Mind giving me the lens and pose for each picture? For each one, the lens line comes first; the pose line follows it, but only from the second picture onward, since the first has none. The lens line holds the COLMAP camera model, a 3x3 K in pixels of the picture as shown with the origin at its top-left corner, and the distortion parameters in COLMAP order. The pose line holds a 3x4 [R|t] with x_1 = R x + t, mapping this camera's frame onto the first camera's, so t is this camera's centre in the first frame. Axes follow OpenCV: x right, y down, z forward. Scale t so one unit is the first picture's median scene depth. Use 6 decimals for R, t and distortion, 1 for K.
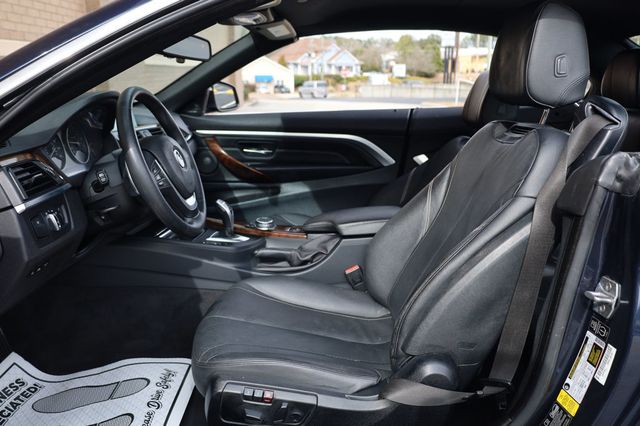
lens RADIAL K [[511.7, 0, 322.1], [0, 511.7, 218.0], [0, 0, 1]] dist [0.005567, -0.000659]
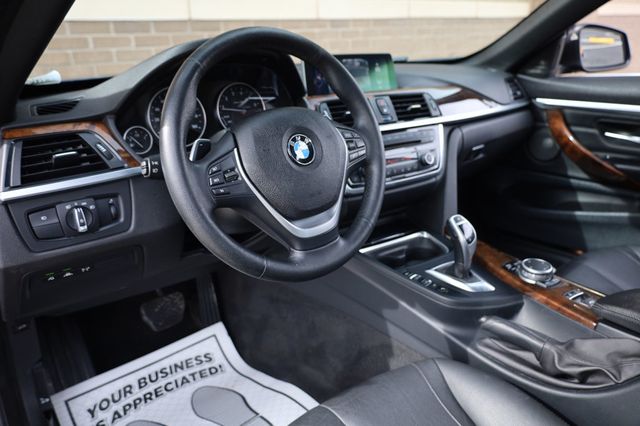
lens RADIAL K [[482.2, 0, 327.7], [0, 482.2, 204.7], [0, 0, 1]] dist [0.010759, -0.002043]
pose [[0.641743, 0.222558, -0.733917, 0.089224], [-0.171904, 0.974361, 0.145157, -0.074905], [0.747406, 0.033009, 0.663548, 0.344970]]
